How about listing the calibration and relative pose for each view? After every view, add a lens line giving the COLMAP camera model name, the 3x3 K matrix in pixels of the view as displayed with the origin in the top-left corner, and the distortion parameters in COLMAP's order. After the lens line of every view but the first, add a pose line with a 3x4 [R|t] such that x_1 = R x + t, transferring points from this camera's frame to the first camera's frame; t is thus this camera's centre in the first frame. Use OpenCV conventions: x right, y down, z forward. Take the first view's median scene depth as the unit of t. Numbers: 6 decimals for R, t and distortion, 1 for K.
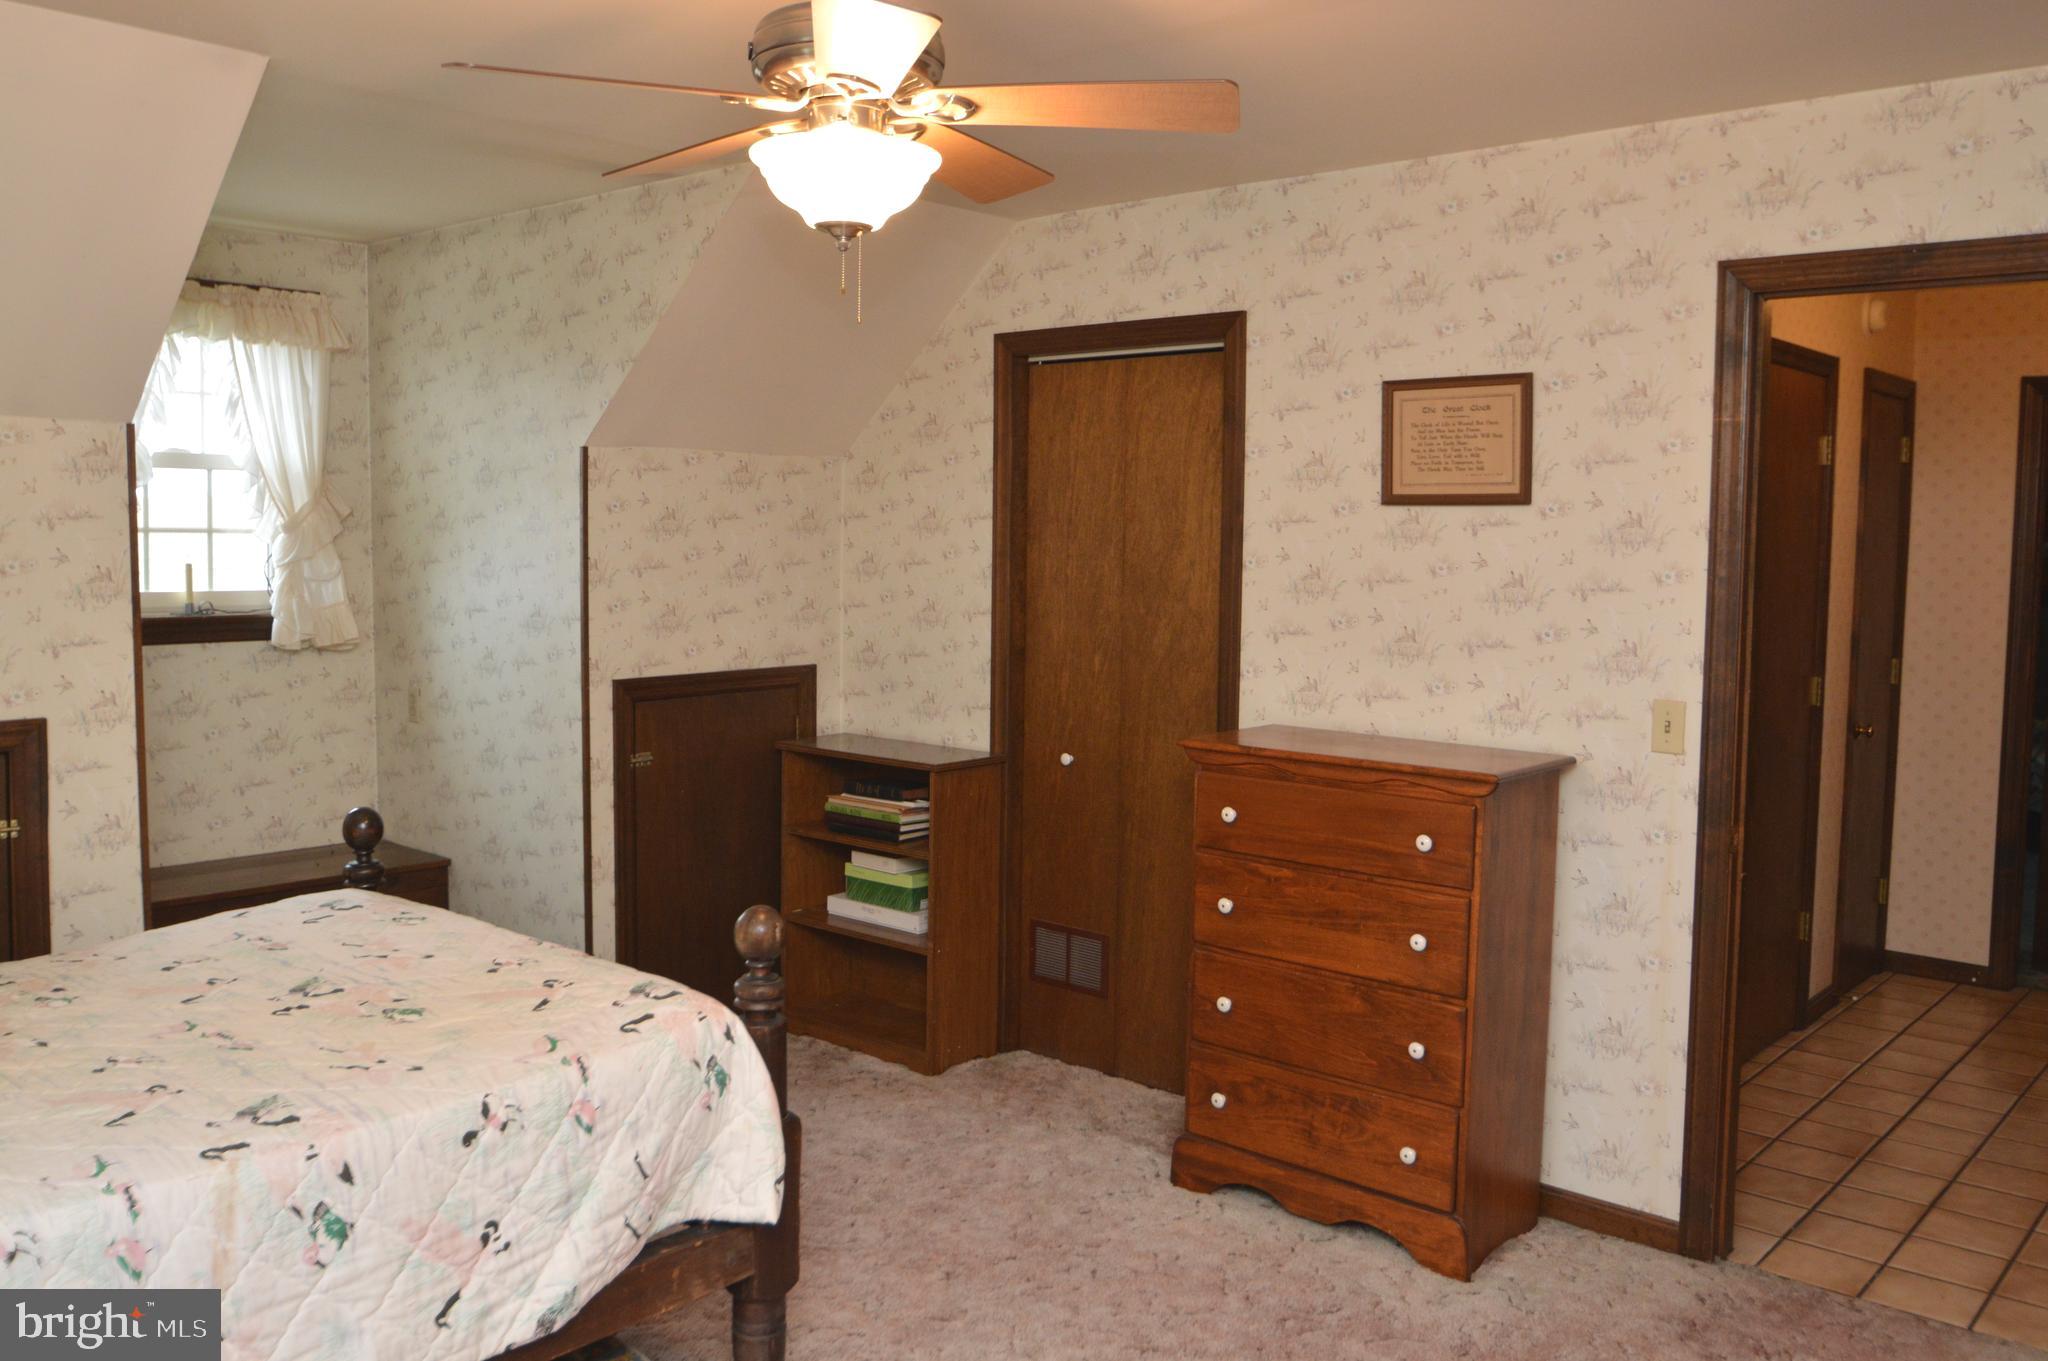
lens RADIAL K [[1626.8, 0, 1007.7], [0, 1626.8, 664.7], [0, 0, 1]] dist [-0.054242, 0.007812]
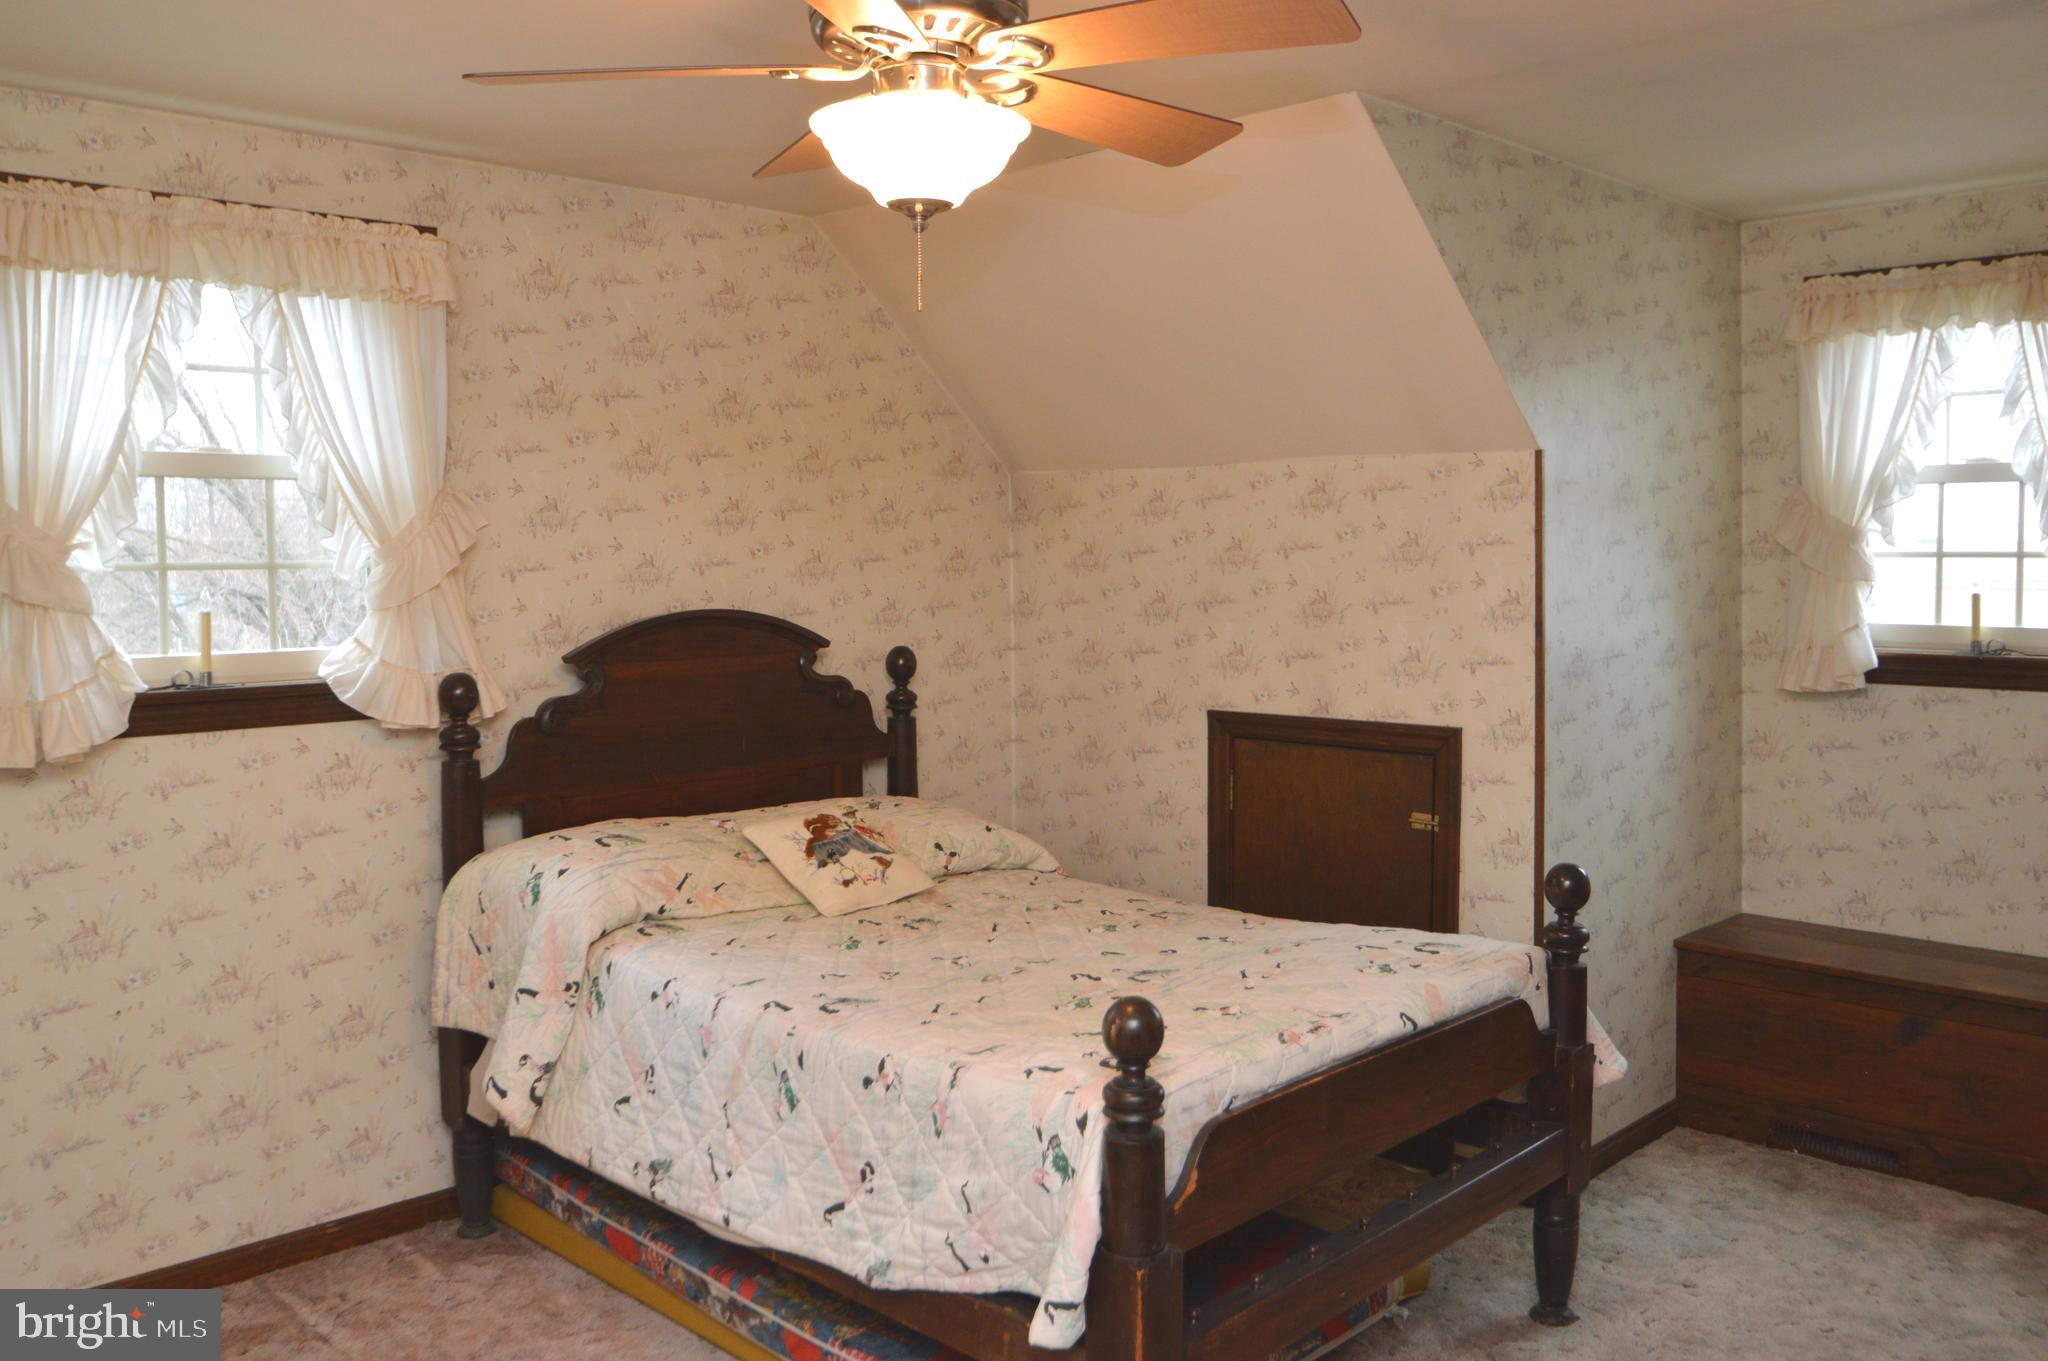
lens RADIAL K [[1626.8, 0, 1013.0], [0, 1626.8, 697.1], [0, 0, 1]] dist [-0.054242, 0.007812]
pose [[-0.069451, 0.064491, -0.995499, 0.702229], [-0.071446, 0.995024, 0.069445, -0.057854], [0.995024, 0.075947, -0.064498, 1.034836]]
